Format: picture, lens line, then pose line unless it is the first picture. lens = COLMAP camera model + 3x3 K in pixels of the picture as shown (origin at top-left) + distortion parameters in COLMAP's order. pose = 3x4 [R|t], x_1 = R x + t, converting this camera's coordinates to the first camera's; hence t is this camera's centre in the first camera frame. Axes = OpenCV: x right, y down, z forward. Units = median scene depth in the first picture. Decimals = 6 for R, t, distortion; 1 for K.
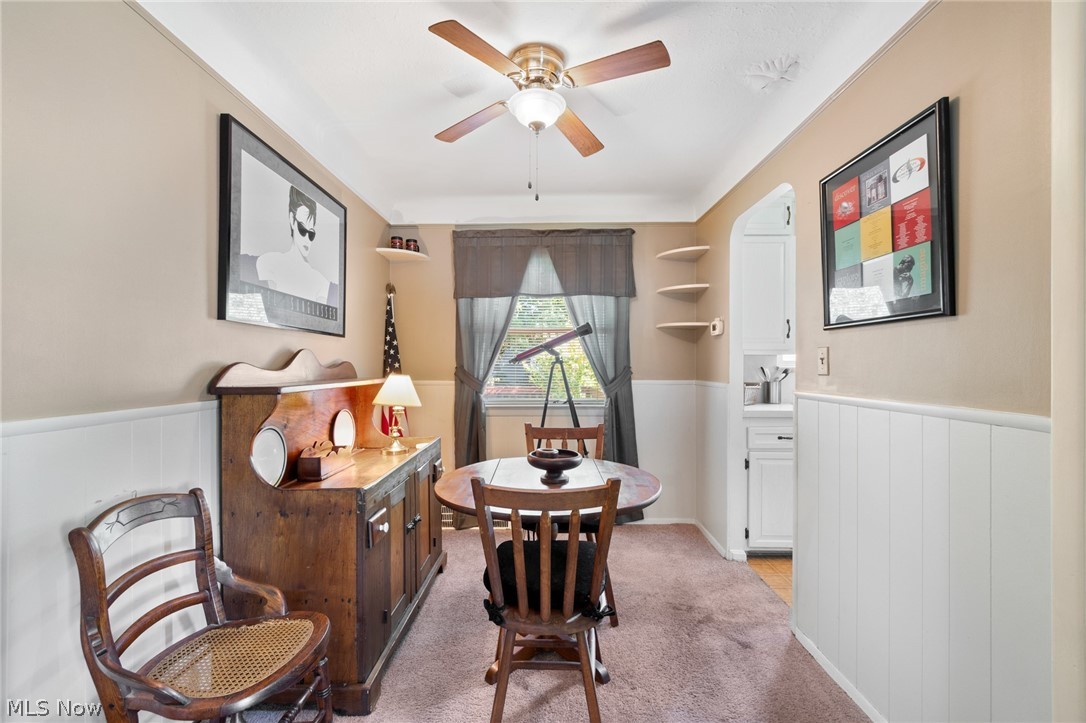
lens RADIAL K [[486.1, 0, 542.5], [0, 486.1, 360.1], [0, 0, 1]] dist [-0.003519, -0.000189]
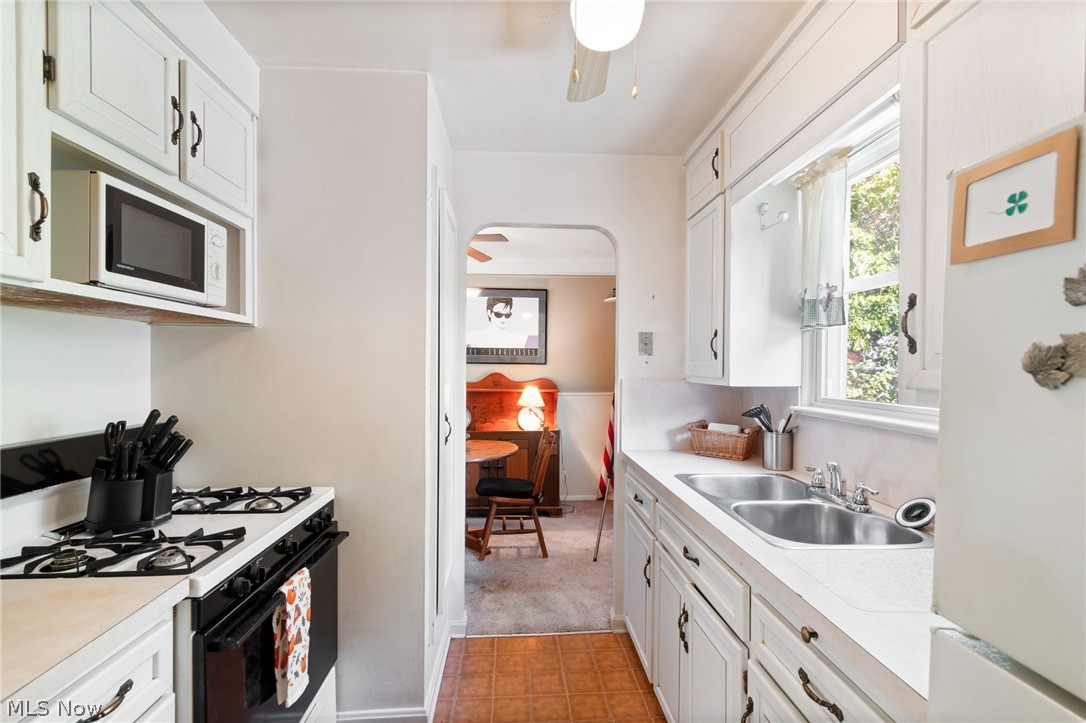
lens RADIAL K [[486.1, 0, 543.3], [0, 486.1, 363.8], [0, 0, 1]] dist [-0.003519, -0.000189]
pose [[0.086213, 0.010330, -0.996223, 1.622019], [0.005357, 0.999927, 0.010832, -0.084371], [0.996262, -0.006271, 0.086151, 1.031951]]
